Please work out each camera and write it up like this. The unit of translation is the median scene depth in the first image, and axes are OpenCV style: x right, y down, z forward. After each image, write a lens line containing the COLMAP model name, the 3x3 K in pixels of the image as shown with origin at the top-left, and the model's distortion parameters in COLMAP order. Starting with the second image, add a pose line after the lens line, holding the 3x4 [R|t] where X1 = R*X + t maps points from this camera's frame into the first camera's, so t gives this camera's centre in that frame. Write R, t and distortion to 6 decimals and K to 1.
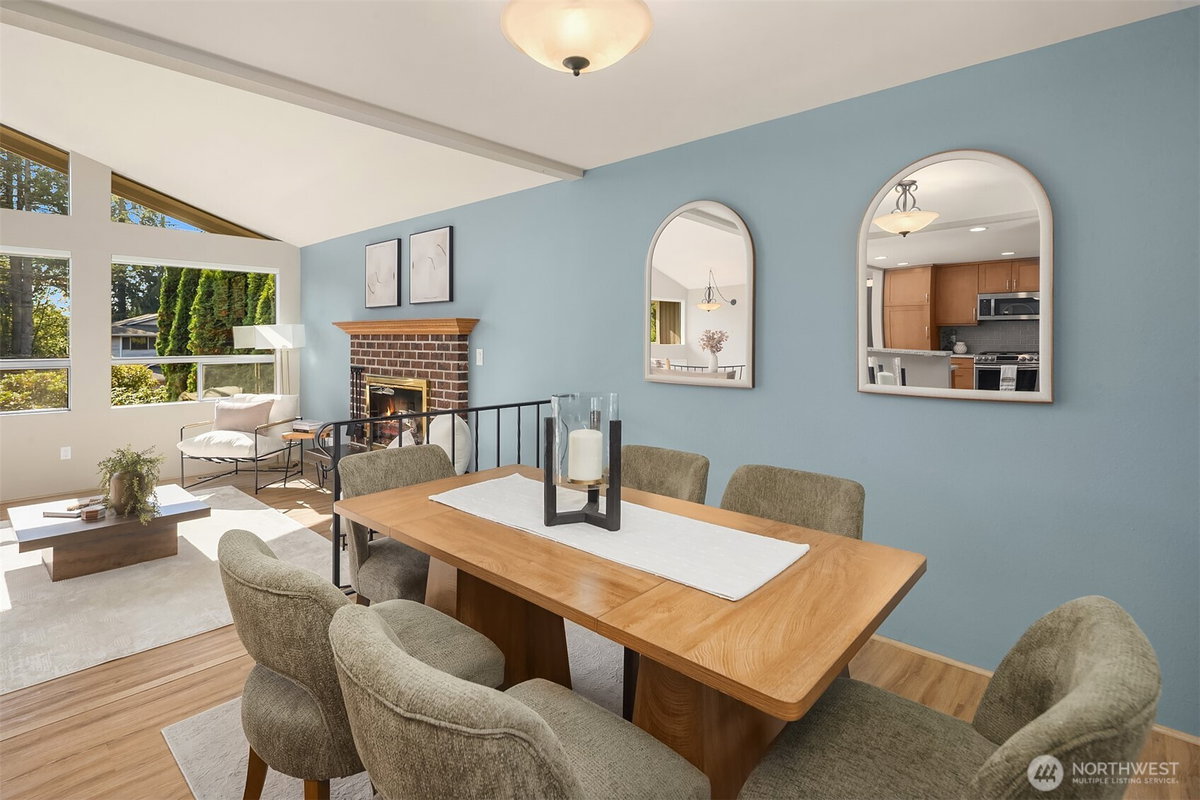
lens RADIAL K [[579.8, 0, 603.2], [0, 579.8, 346.0], [0, 0, 1]] dist [0.007225, -0.002873]
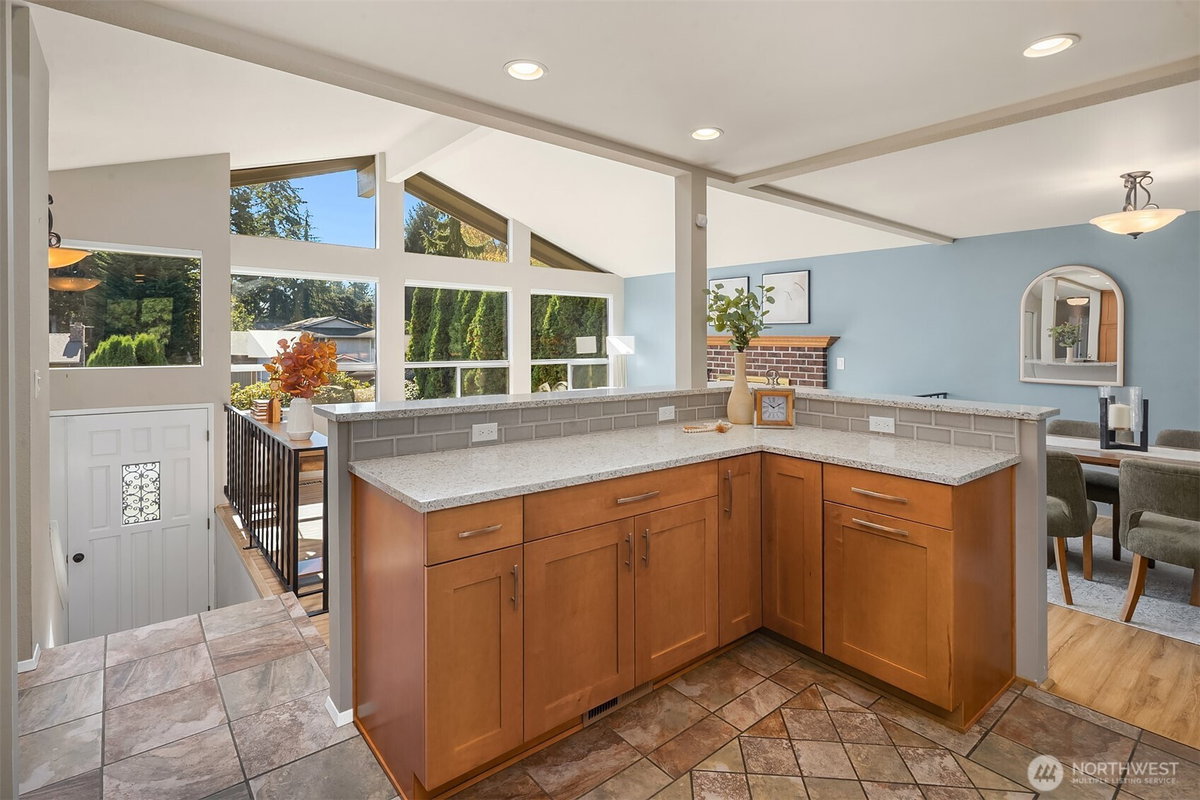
lens RADIAL K [[579.8, 0, 599.3], [0, 579.8, 337.8], [0, 0, 1]] dist [0.007225, -0.002873]
pose [[0.990646, 0.008233, -0.136210, -0.522011], [-0.010829, 0.999773, -0.018325, -0.009912], [0.136028, 0.019629, 0.990510, -0.420505]]
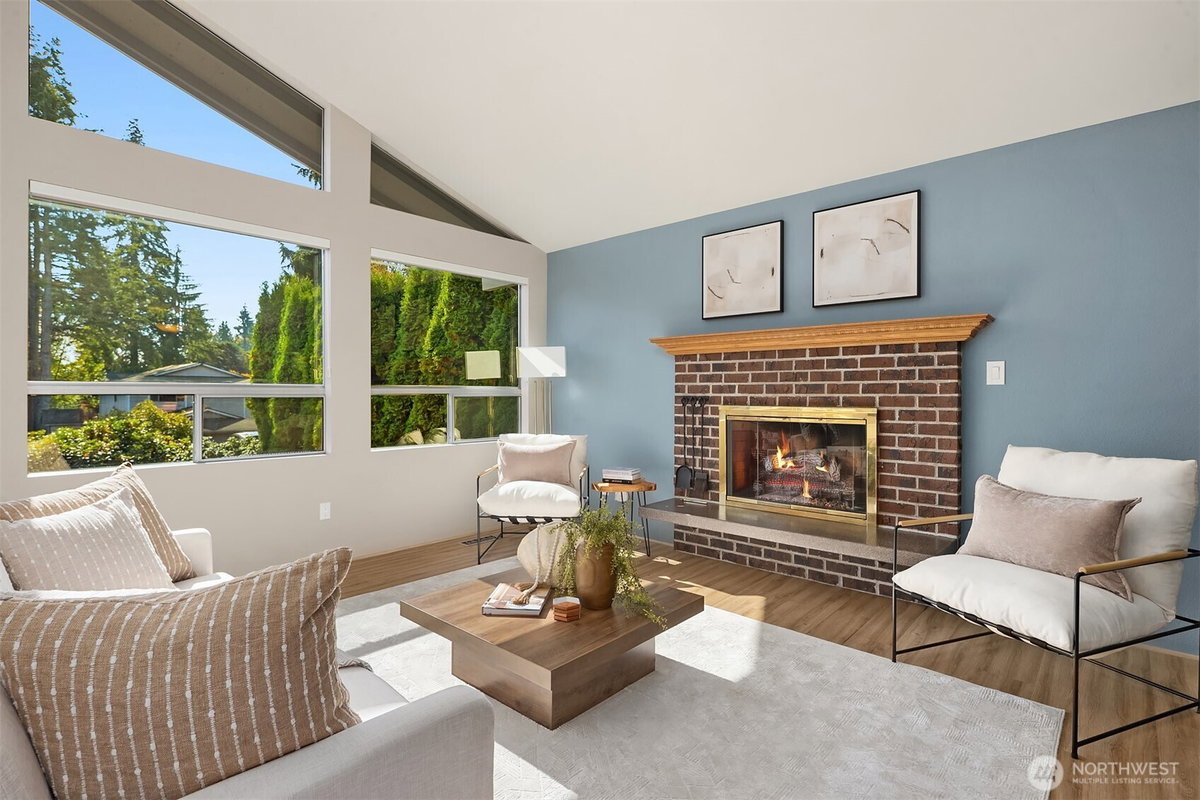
lens RADIAL K [[579.8, 0, 600.2], [0, 579.8, 400.5], [0, 0, 1]] dist [0.007225, -0.002873]
pose [[0.999997, 0.000923, 0.002217, -0.591830], [-0.000917, 0.999995, -0.002974, 0.046779], [-0.002220, 0.002972, 0.999993, 0.266739]]
